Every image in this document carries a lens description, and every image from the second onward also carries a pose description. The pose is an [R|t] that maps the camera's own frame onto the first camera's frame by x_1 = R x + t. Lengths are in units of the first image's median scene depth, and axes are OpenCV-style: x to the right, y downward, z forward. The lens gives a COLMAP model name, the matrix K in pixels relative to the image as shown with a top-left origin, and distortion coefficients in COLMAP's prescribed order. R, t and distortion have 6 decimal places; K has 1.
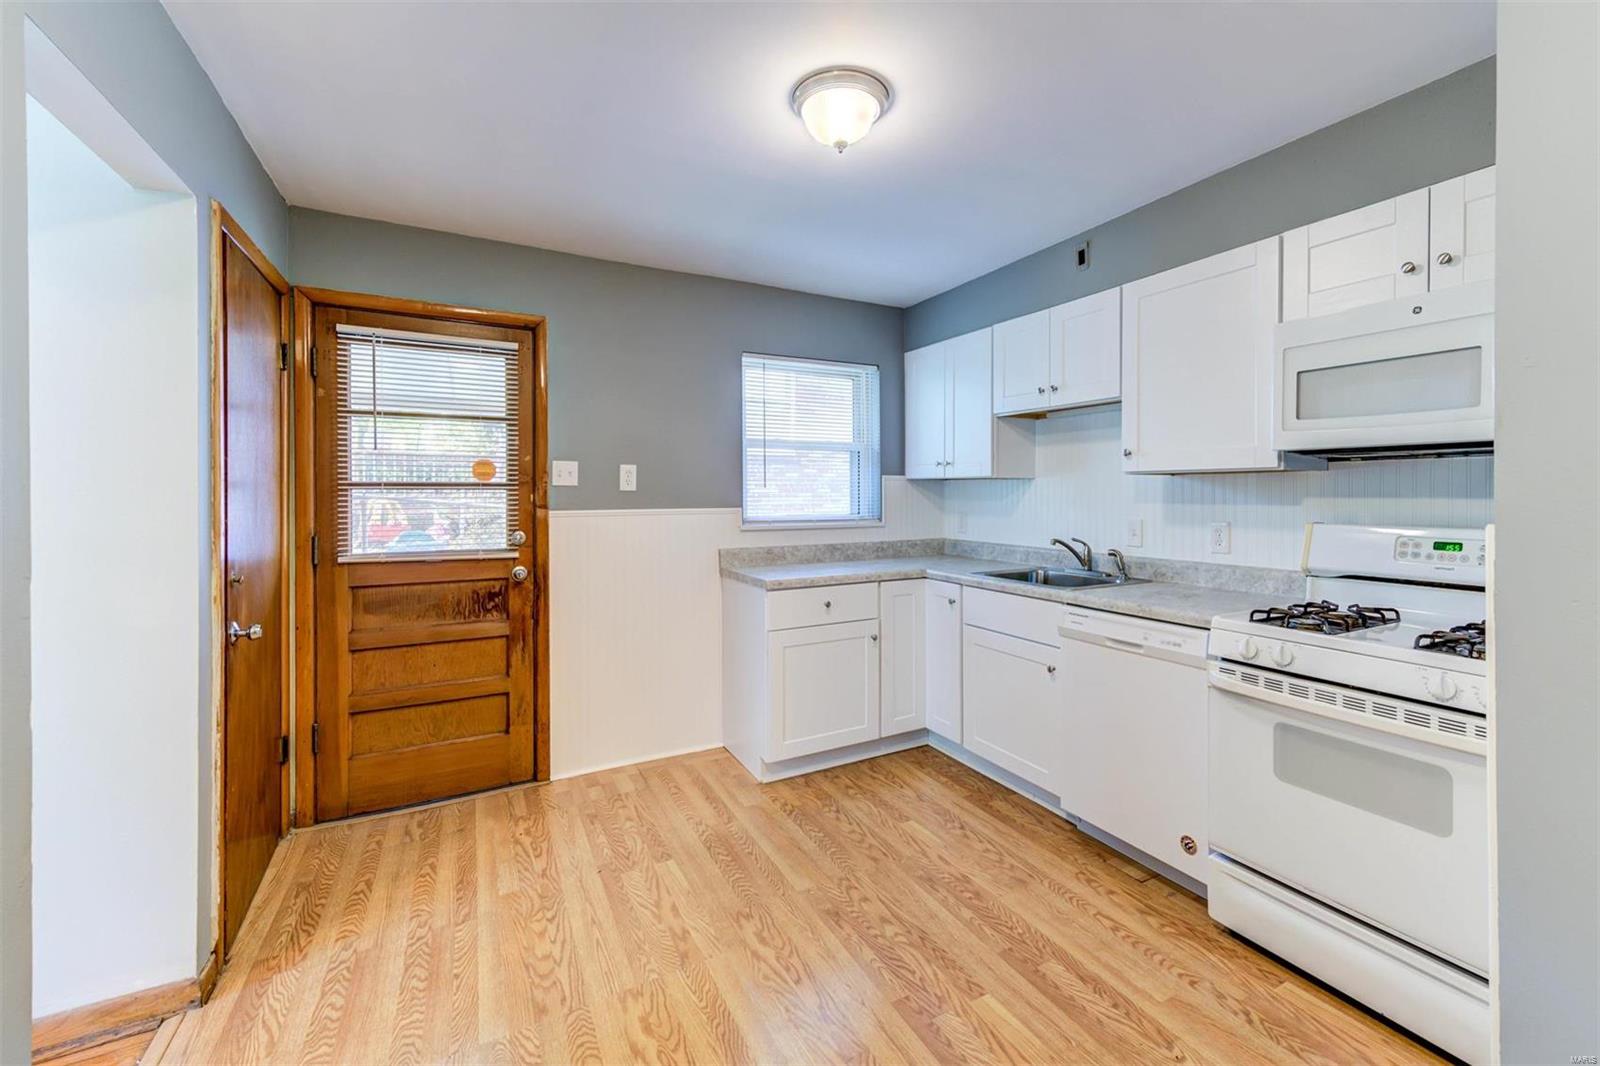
lens RADIAL K [[654.9, 0, 794.6], [0, 654.9, 503.8], [0, 0, 1]] dist [-0.002580, -0.000321]
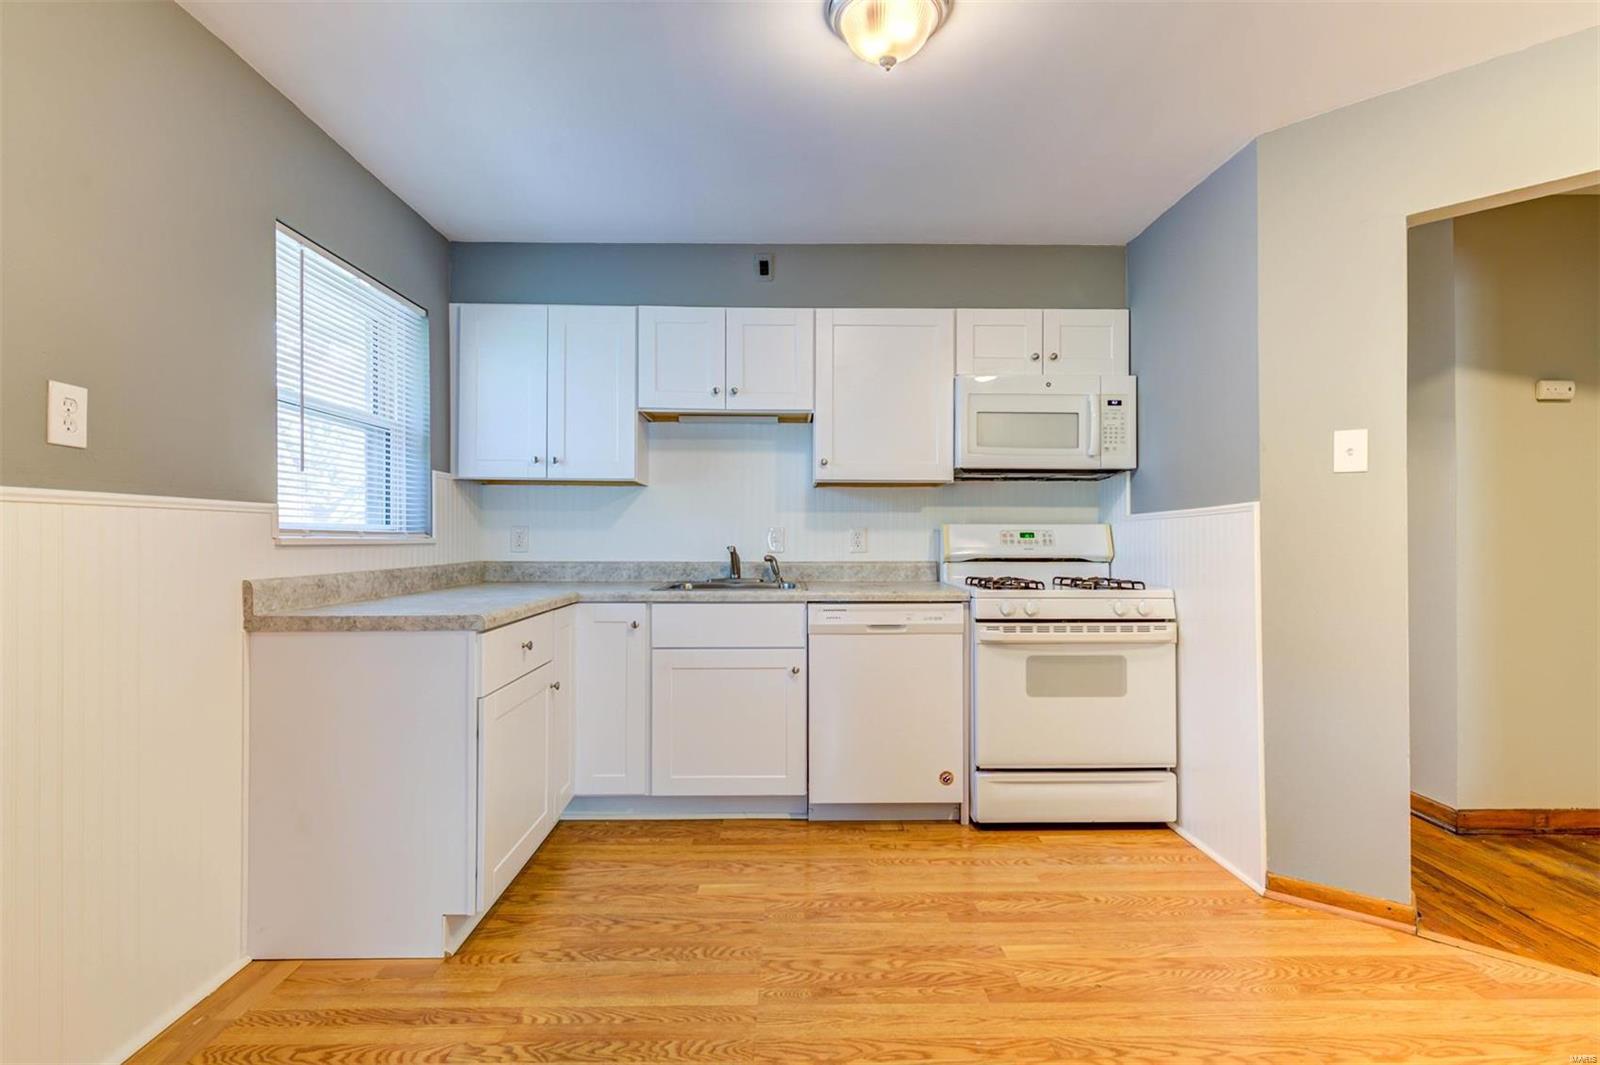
lens RADIAL K [[727.8, 0, 797.6], [0, 727.8, 533.5], [0, 0, 1]] dist [0.007635, -0.003353]
pose [[0.455675, 0.011473, 0.890072, -0.554486], [0.005356, 0.999863, -0.015631, 0.056186], [-0.890130, 0.011890, 0.455551, 0.447504]]
